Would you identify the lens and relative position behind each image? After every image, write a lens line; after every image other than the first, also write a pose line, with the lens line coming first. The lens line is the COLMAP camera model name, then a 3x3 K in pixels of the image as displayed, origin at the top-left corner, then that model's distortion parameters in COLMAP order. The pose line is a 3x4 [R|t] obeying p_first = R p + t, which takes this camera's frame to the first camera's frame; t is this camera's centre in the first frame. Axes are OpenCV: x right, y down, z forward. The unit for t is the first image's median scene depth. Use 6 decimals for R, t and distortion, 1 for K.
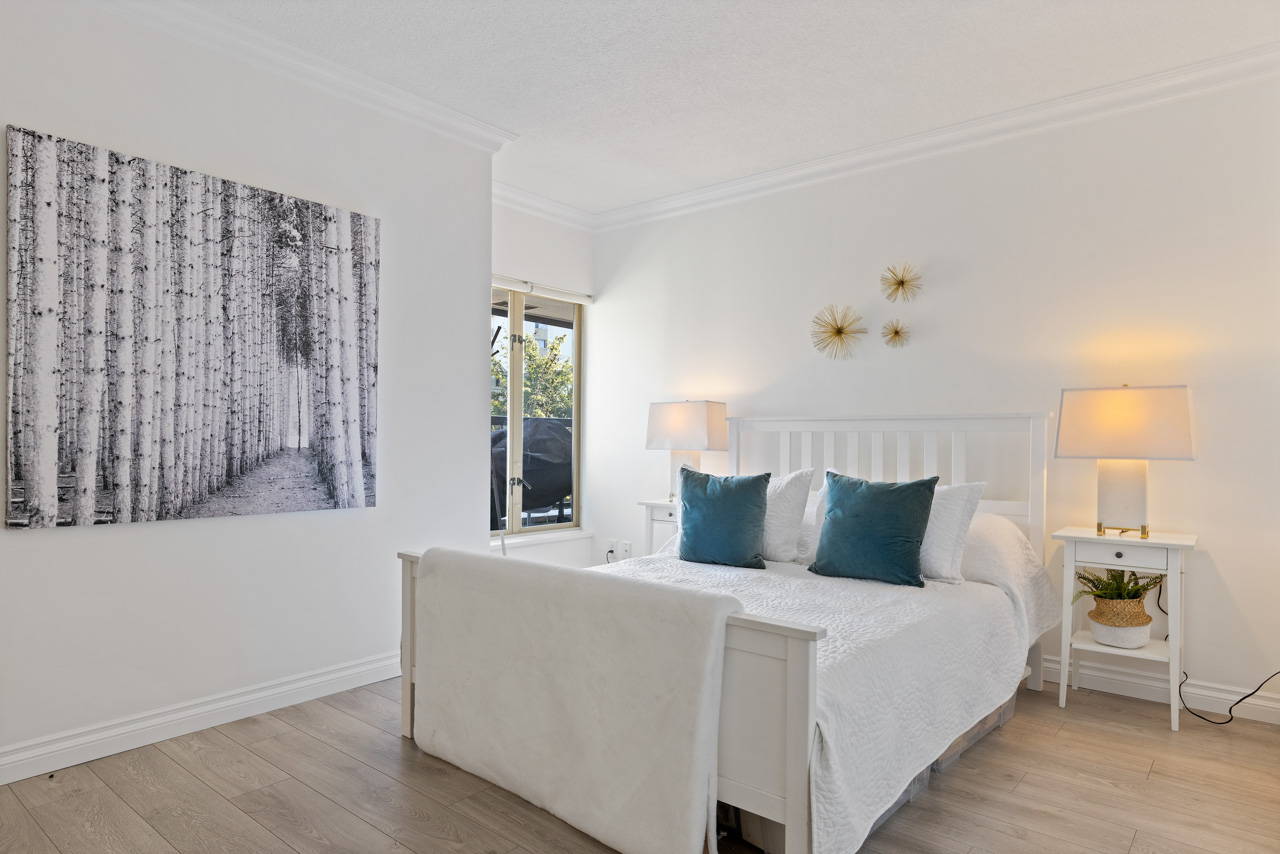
lens RADIAL K [[758.4, 0, 642.6], [0, 758.4, 449.8], [0, 0, 1]] dist [0.001344, 0.004193]
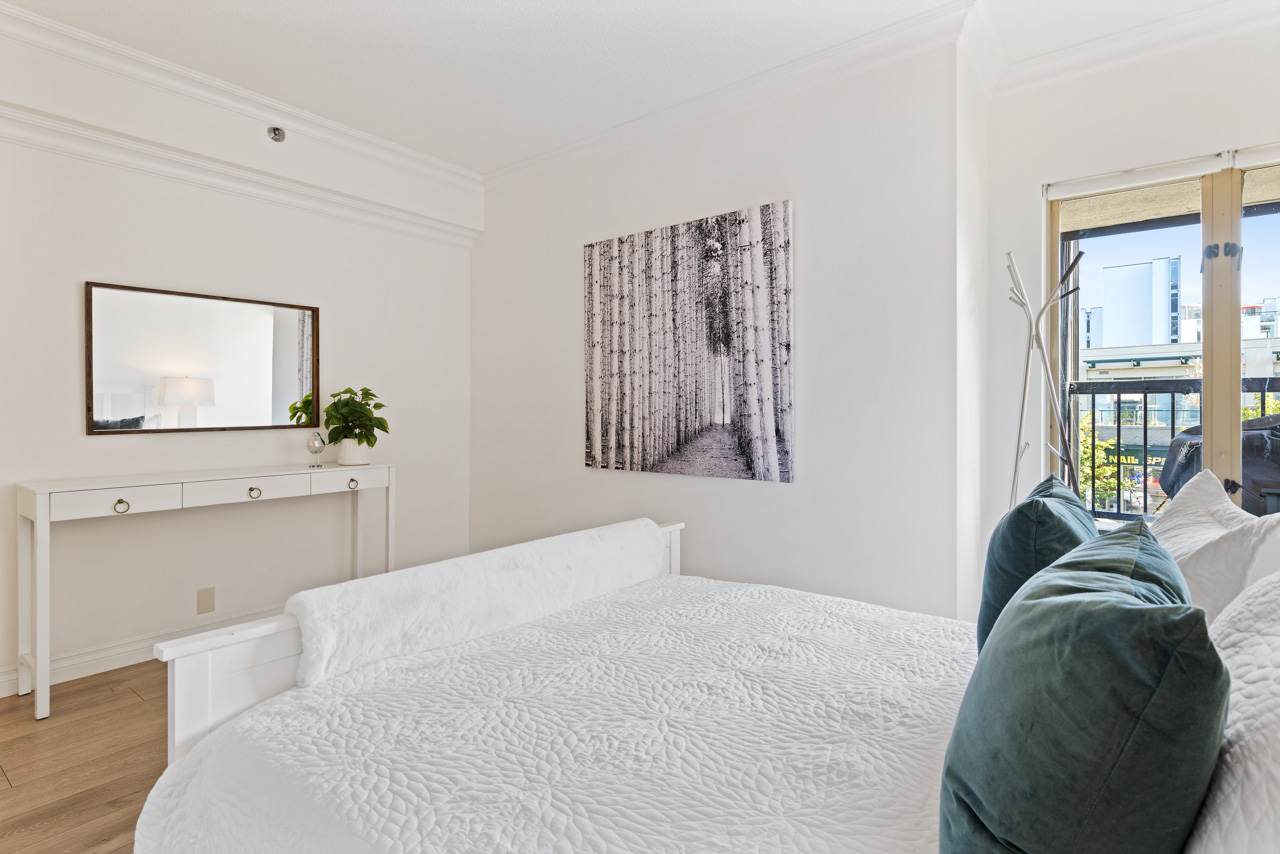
lens RADIAL K [[637.9, 0, 647.7], [0, 637.9, 408.5], [0, 0, 1]] dist [0.010201, -0.003854]
pose [[0.032587, -0.016817, -0.999327, 0.584813], [-0.014316, 0.999748, -0.017291, -0.008243], [0.999366, 0.014870, 0.032338, 0.925478]]
